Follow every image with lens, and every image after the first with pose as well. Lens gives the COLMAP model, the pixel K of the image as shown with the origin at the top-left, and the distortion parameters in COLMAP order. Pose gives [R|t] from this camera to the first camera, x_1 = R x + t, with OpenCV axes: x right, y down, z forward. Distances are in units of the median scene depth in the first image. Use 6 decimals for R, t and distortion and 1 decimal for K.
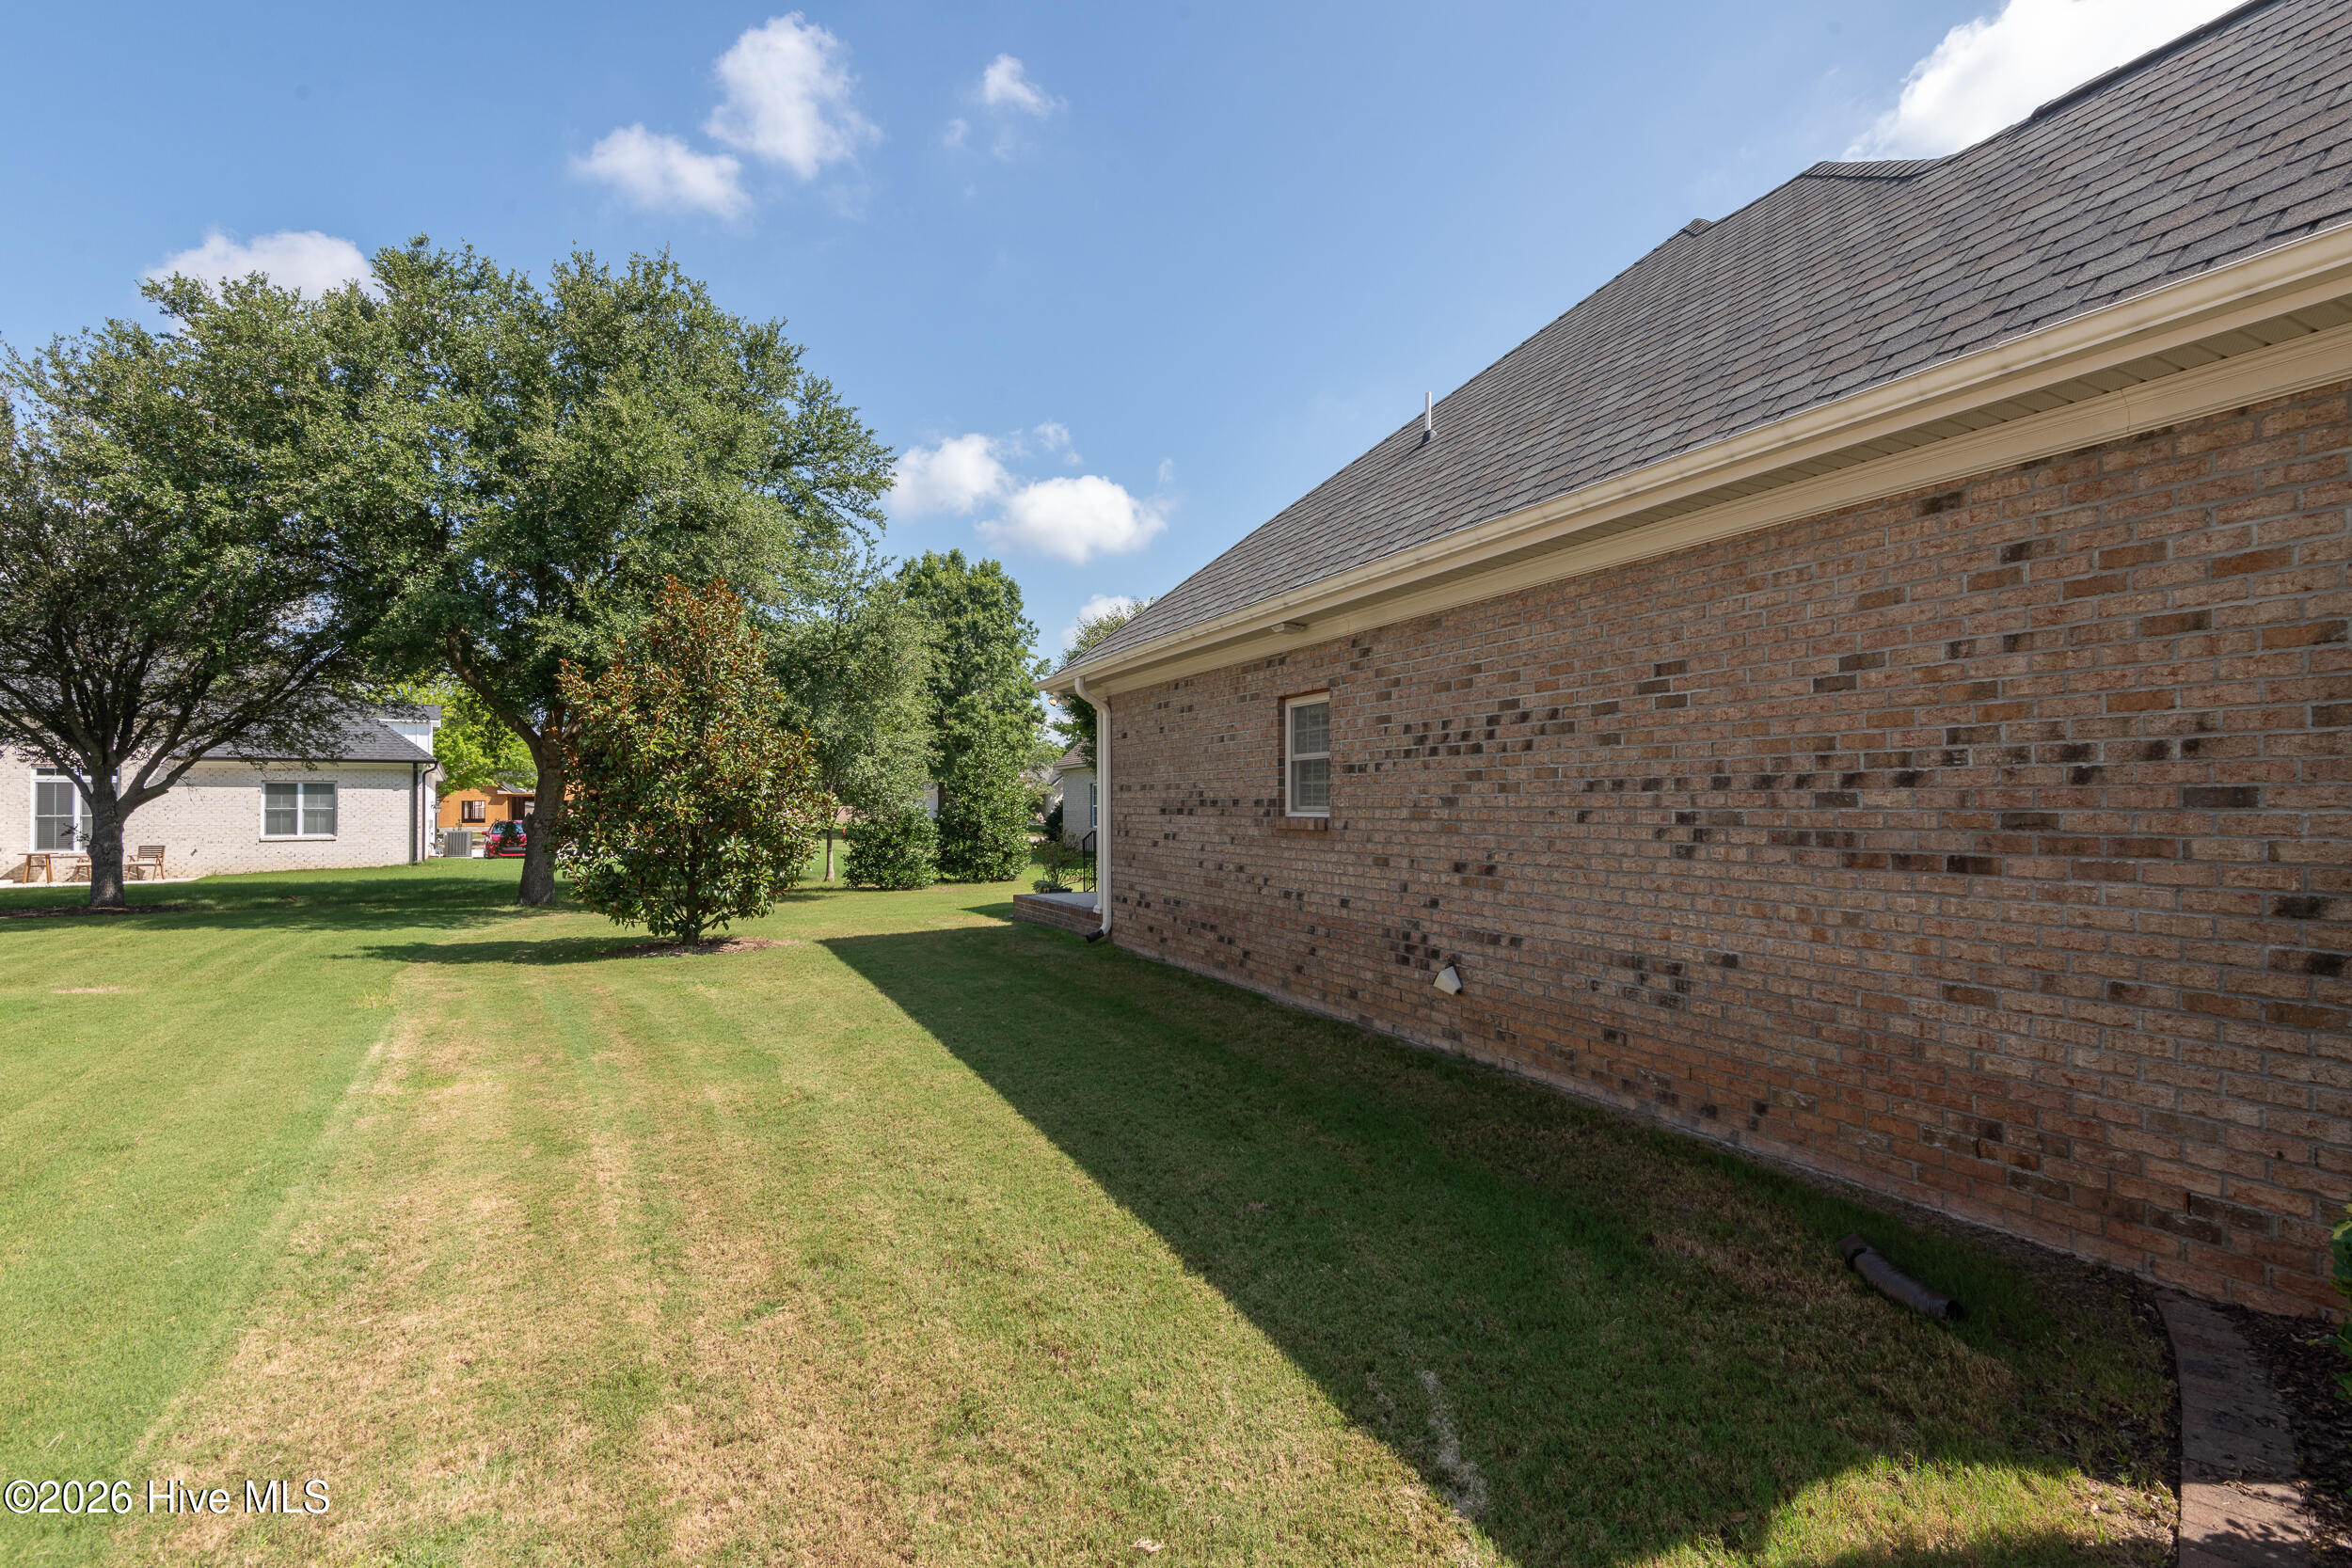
lens RADIAL K [[1077.0, 0, 1175.8], [0, 1077.0, 796.6], [0, 0, 1]] dist [0.018911, -0.009790]
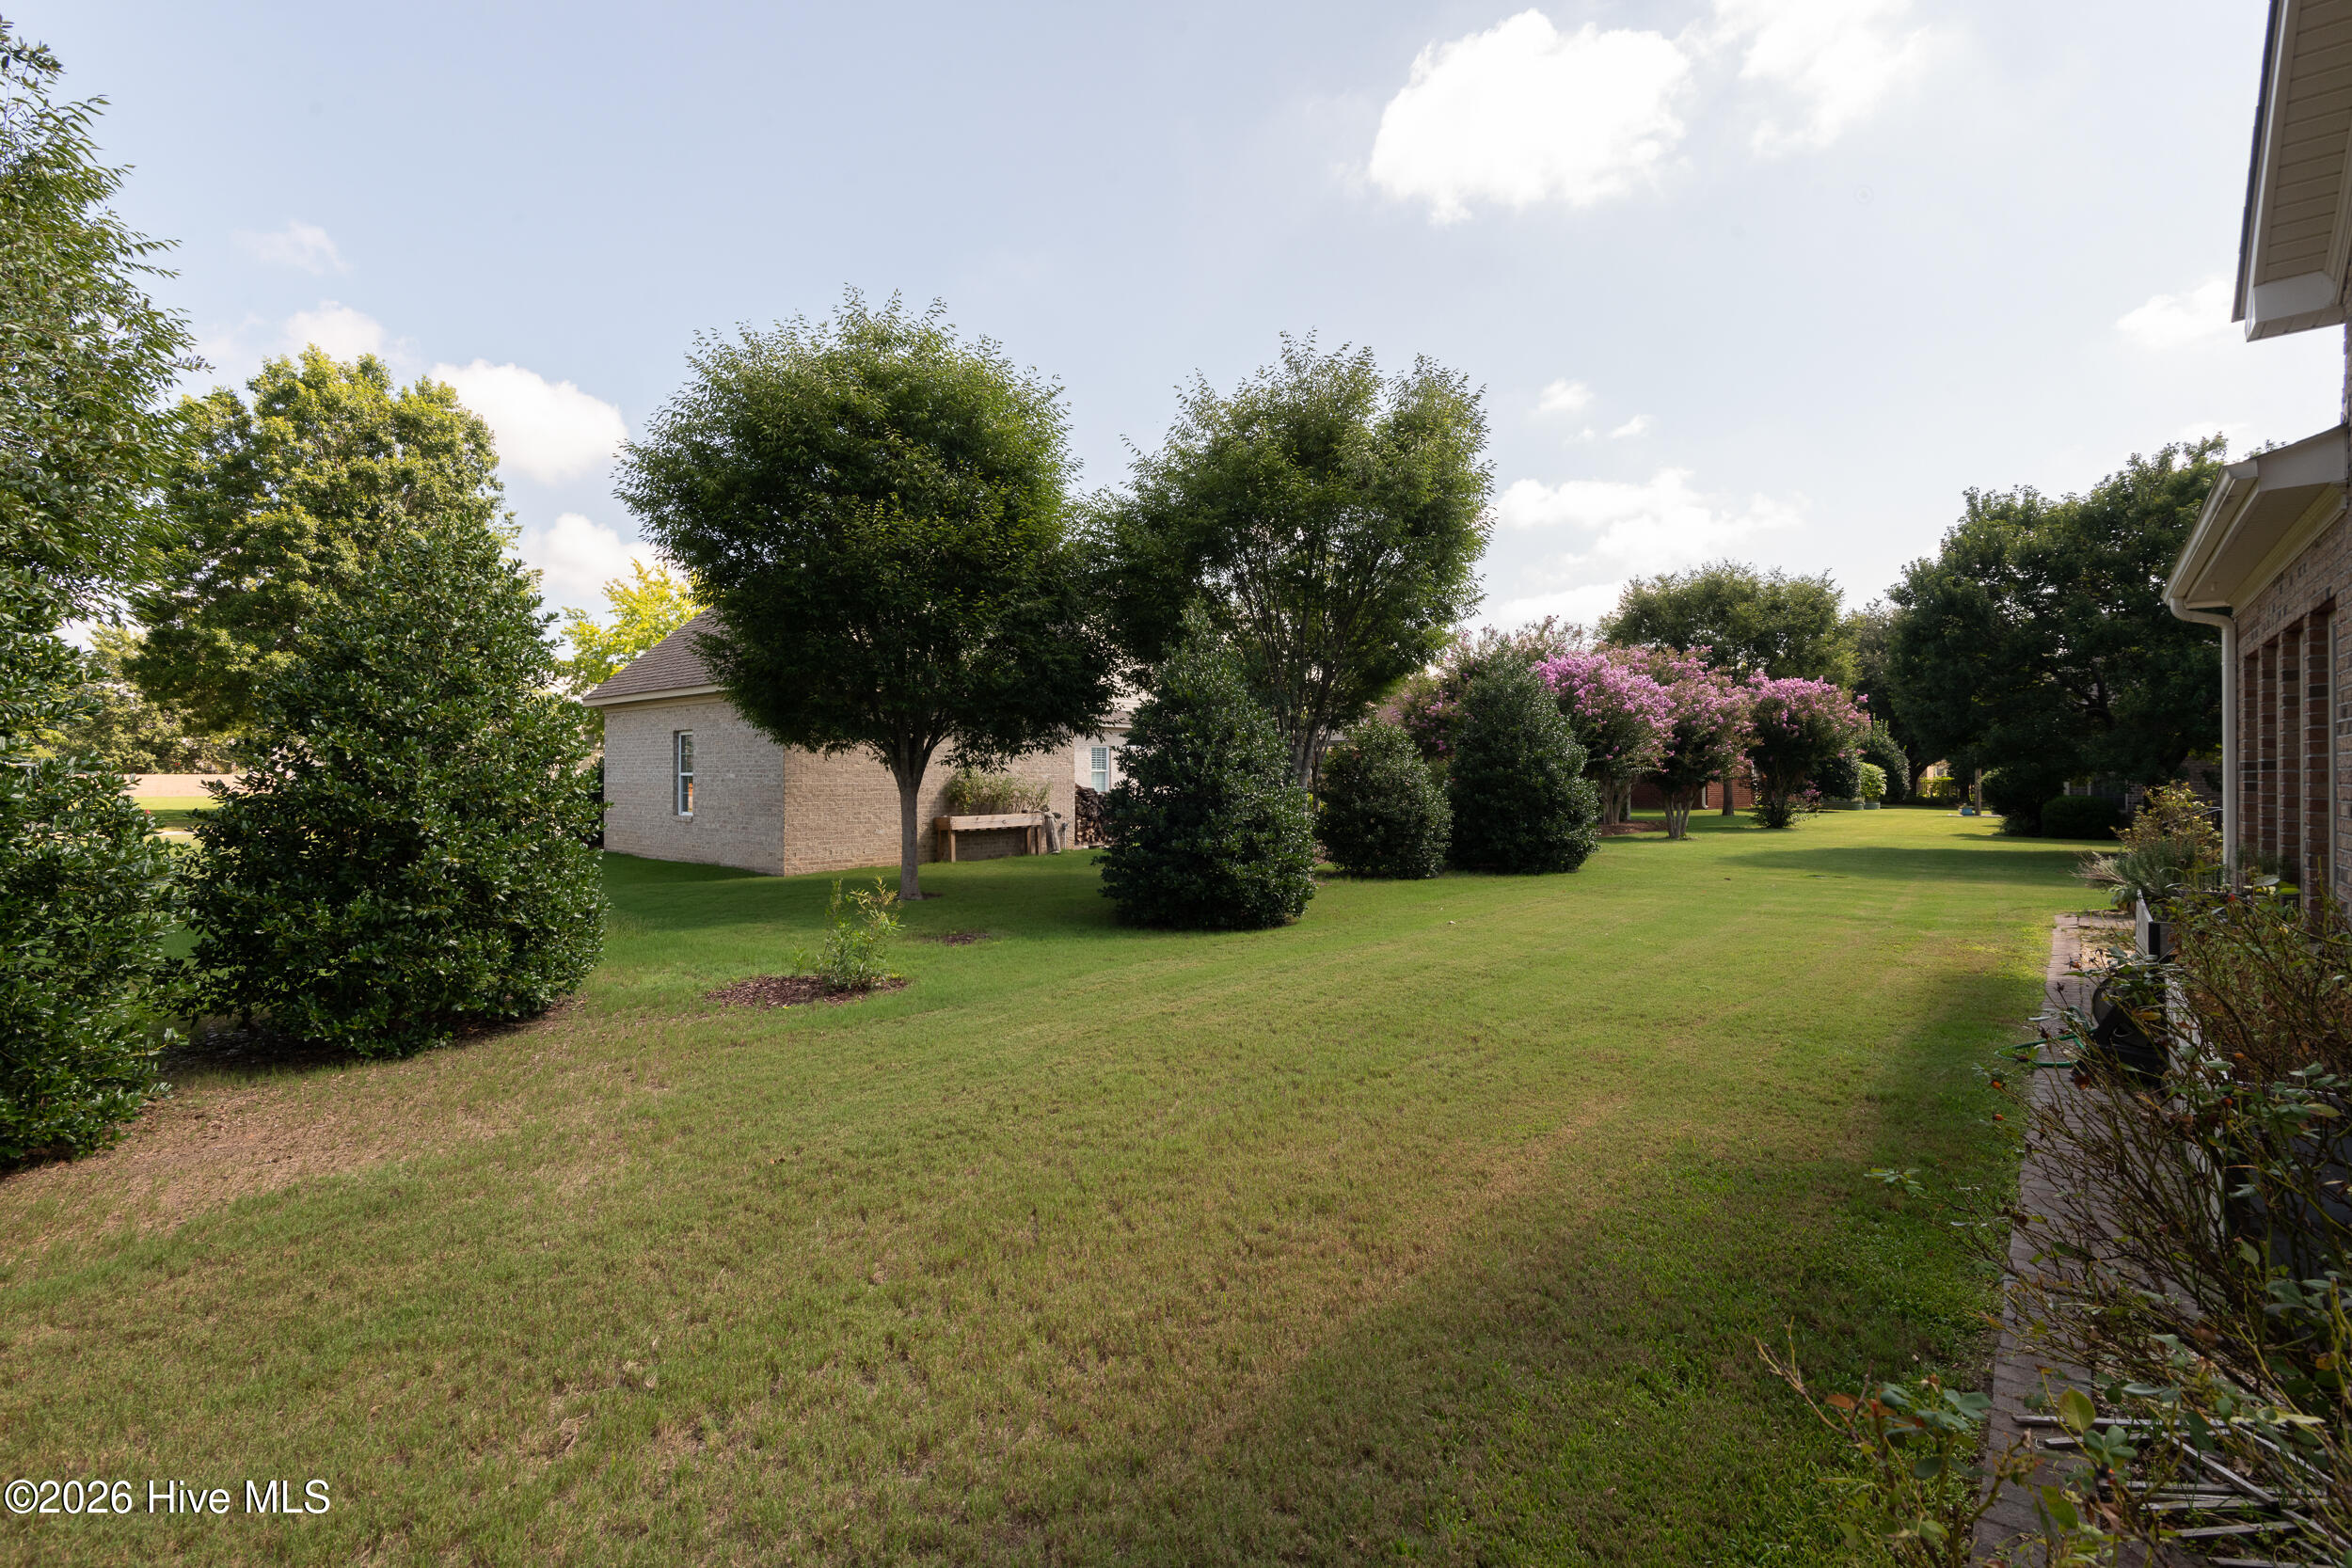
lens RADIAL K [[1077.0, 0, 1172.9], [0, 1077.0, 771.9], [0, 0, 1]] dist [0.018911, -0.009790]
pose [[0.909094, 0.006857, 0.416535, -0.045398], [-0.009212, 0.999951, 0.003645, 0.002892], [-0.416490, -0.007151, 0.909112, 0.250932]]
